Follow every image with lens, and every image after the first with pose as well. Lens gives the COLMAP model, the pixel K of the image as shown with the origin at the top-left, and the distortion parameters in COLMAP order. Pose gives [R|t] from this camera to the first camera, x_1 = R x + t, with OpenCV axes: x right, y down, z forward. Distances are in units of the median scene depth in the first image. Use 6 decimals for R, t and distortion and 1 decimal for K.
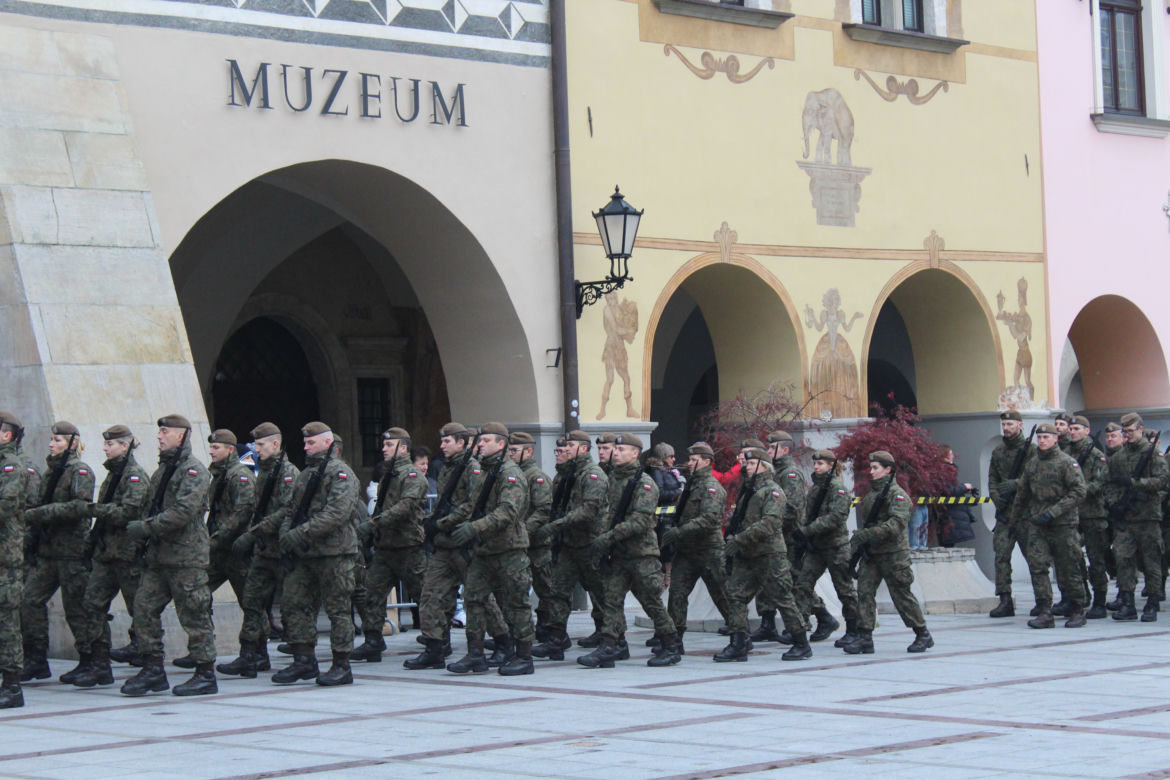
lens RADIAL K [[2694.5, 0, 582.3], [0, 2694.5, 387.0], [0, 0, 1]] dist [0.094276, 0.000000]
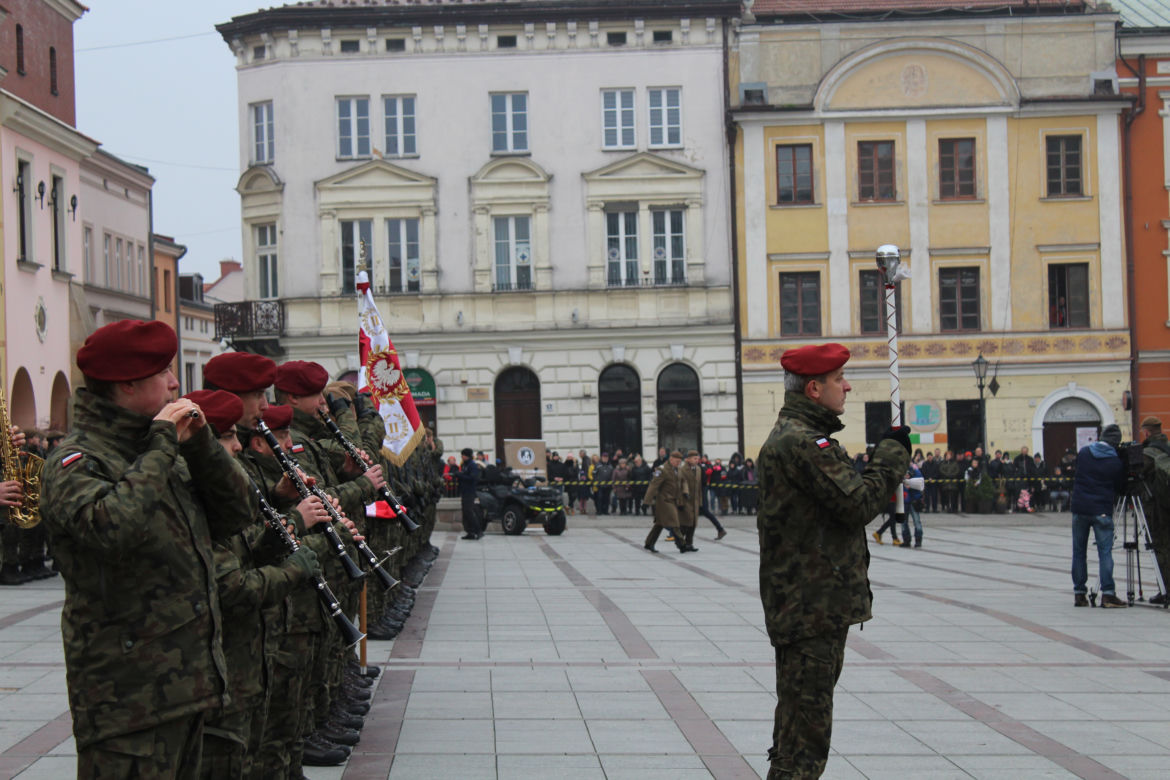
lens RADIAL K [[2493.3, 0, 570.3], [0, 2493.3, 422.6], [0, 0, 1]] dist [0.054524, 0.000000]
pose [[0.727261, 0.021995, 0.686008, -0.787294], [-0.022546, 0.999713, -0.008151, 0.008051], [-0.685990, -0.009538, 0.727548, -0.473293]]
